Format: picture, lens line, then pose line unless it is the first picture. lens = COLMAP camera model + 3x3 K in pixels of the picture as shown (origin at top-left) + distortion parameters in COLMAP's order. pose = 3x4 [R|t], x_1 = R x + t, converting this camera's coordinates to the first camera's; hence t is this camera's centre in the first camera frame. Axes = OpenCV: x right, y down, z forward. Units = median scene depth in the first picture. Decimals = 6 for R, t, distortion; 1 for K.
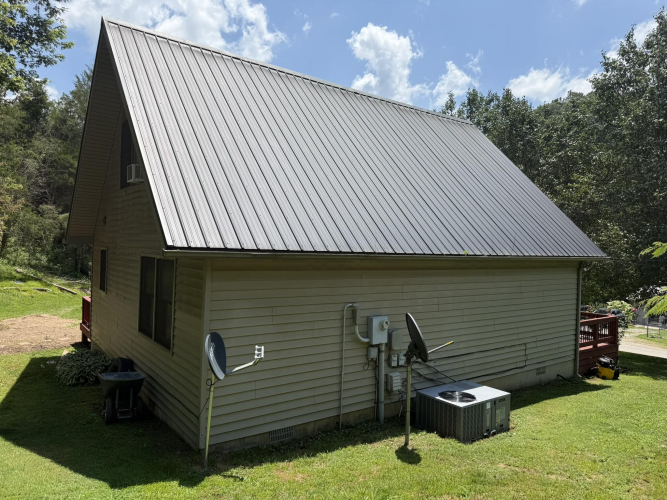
lens RADIAL K [[470.5, 0, 333.5], [0, 470.5, 253.6], [0, 0, 1]] dist [0.059618, -0.074782]
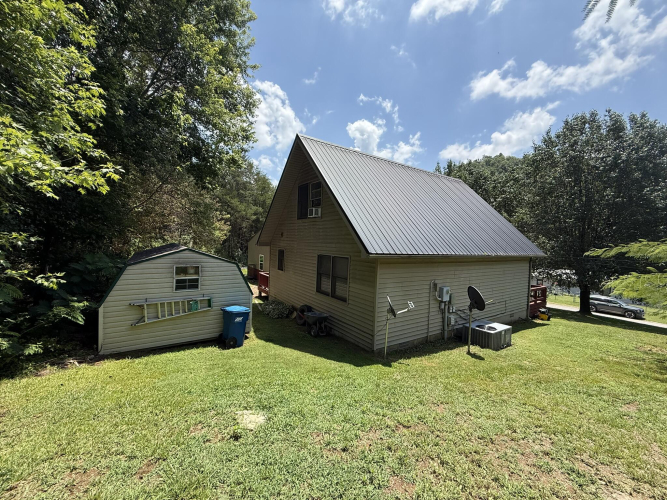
lens RADIAL K [[266.7, 0, 331.5], [0, 266.7, 249.5], [0, 0, 1]] dist [0.000344, 0.000440]
pose [[0.998858, 0.005506, -0.047457, -0.327903], [-0.005080, 0.999946, 0.009109, -0.030797], [0.047504, -0.008857, 0.998832, -0.131816]]
